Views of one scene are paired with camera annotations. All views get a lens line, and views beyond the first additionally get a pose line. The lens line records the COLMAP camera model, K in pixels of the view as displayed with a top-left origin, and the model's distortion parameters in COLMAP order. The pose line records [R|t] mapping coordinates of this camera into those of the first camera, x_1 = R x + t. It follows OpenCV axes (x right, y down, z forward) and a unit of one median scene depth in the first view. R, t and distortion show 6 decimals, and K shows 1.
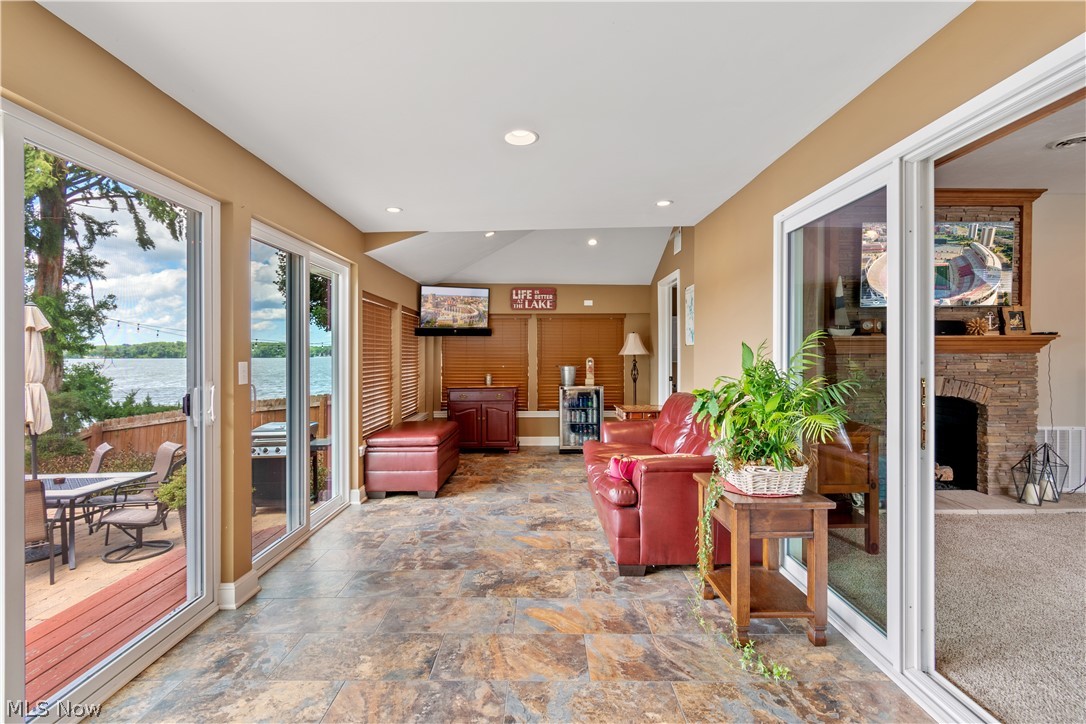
lens RADIAL K [[484.1, 0, 543.0], [0, 484.1, 367.9], [0, 0, 1]] dist [0.004180, -0.002043]
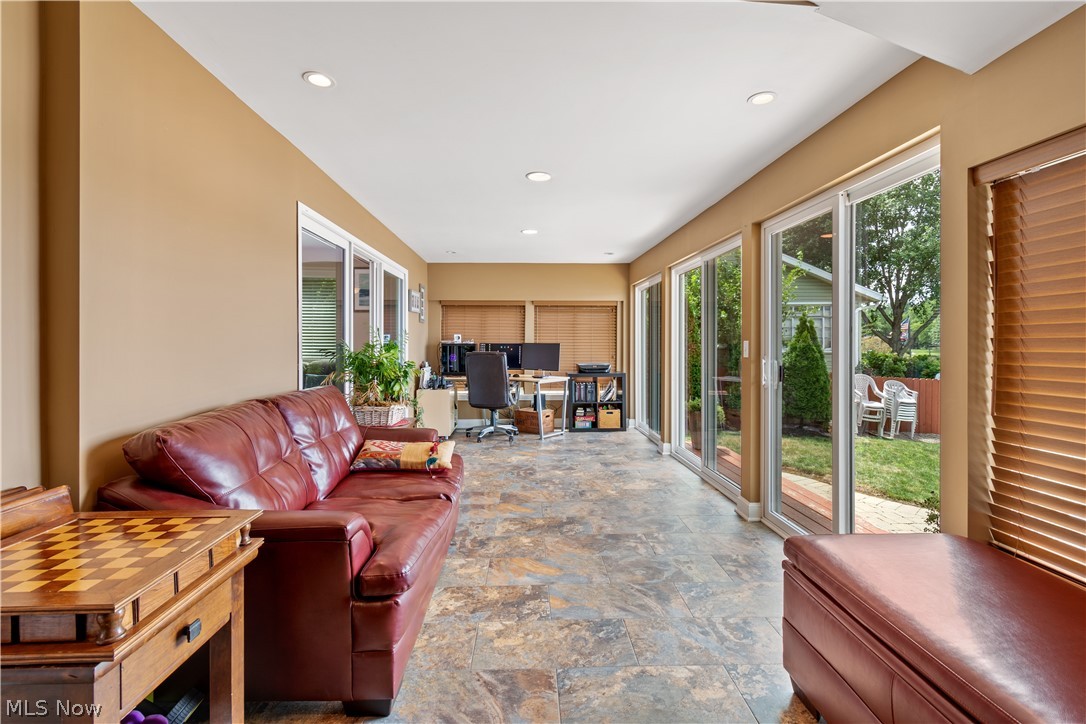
lens RADIAL K [[484.1, 0, 544.6], [0, 484.1, 354.0], [0, 0, 1]] dist [0.004180, -0.002043]
pose [[-0.999184, 0.003855, -0.040217, -0.008762], [0.001719, 0.998591, 0.053032, -0.058810], [0.040365, 0.052919, -0.997783, 2.883297]]
